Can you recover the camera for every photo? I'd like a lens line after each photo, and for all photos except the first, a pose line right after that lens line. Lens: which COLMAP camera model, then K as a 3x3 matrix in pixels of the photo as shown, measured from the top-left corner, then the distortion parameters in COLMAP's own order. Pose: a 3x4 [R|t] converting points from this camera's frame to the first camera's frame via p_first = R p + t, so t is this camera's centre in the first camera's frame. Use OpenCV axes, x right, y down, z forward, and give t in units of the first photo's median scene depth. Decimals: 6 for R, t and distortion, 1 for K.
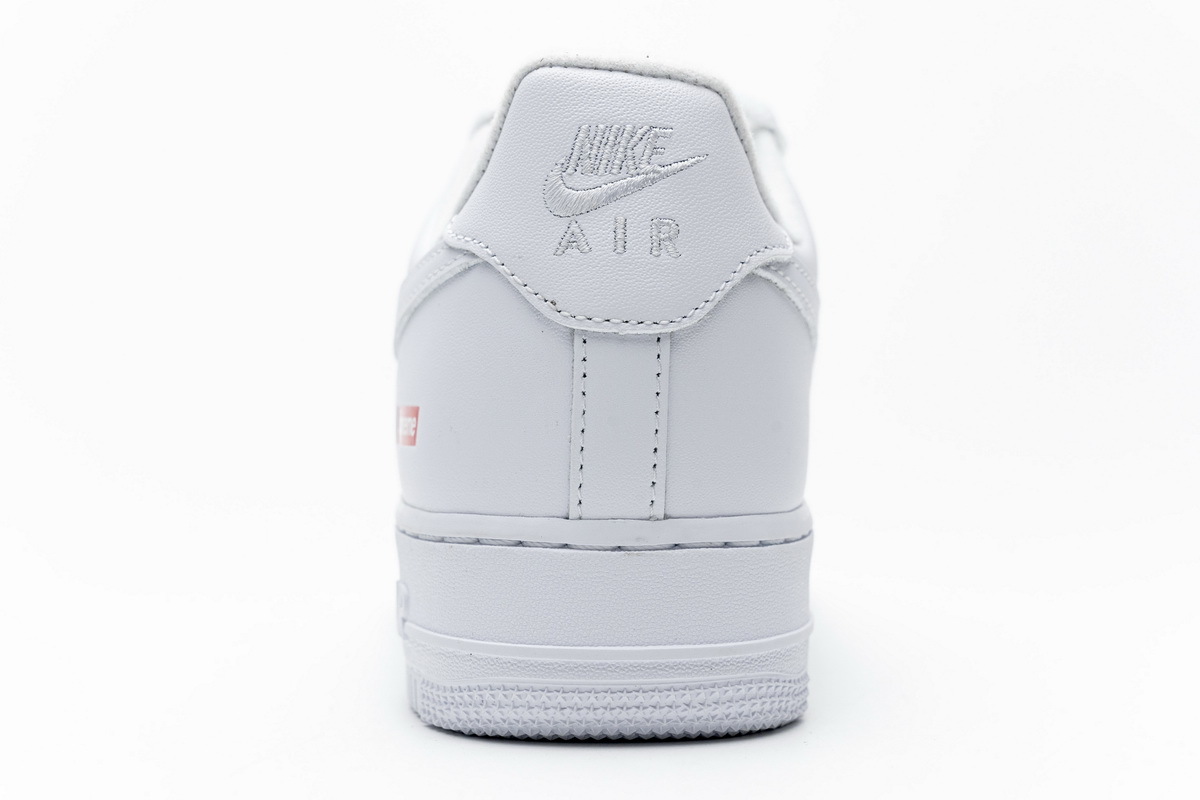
lens RADIAL K [[2172.9, 0, 600.0], [0, 2172.9, 400.0], [0, 0, 1]] dist [0.043863, -0.040821]
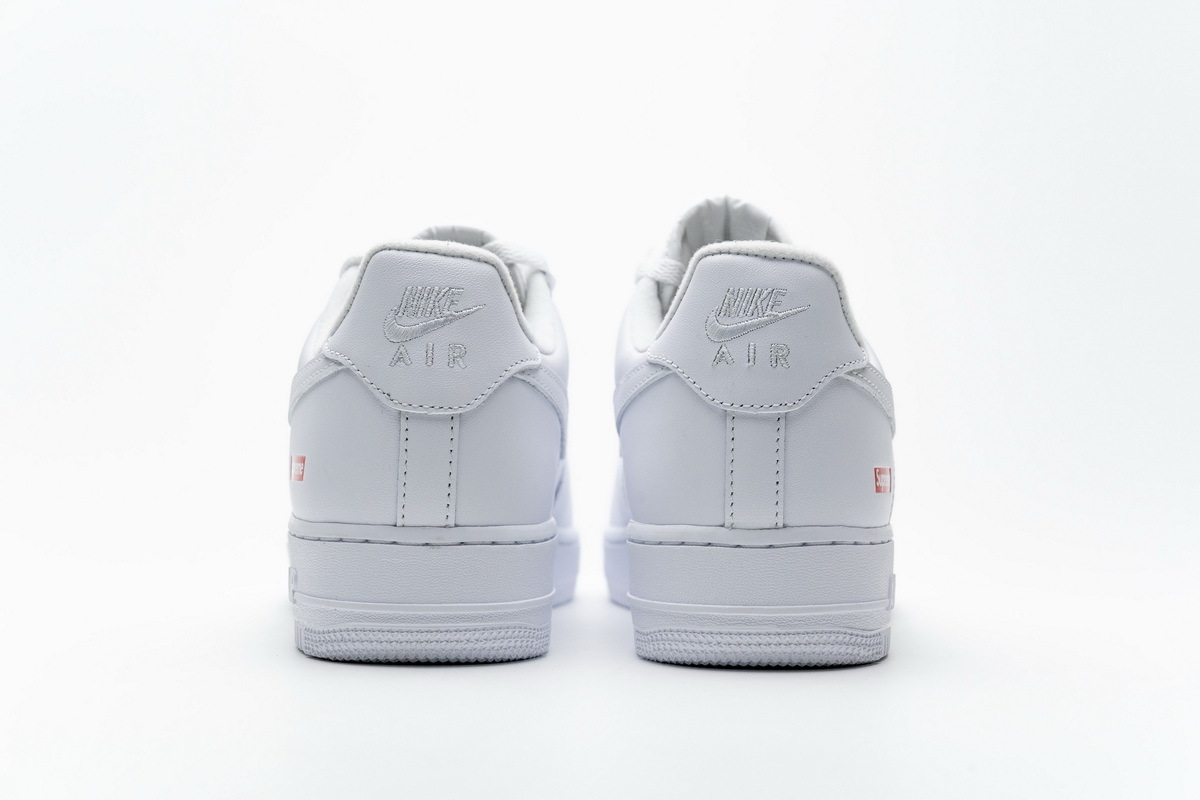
lens RADIAL K [[2365.7, 0, 600.0], [0, 2365.7, 400.0], [0, 0, 1]] dist [0.026138, -0.144762]
pose [[0.998836, 0.012445, 0.046608, 0.053983], [-0.011822, 0.999837, -0.013627, -0.017957], [-0.046770, 0.013060, 0.998820, -0.783661]]
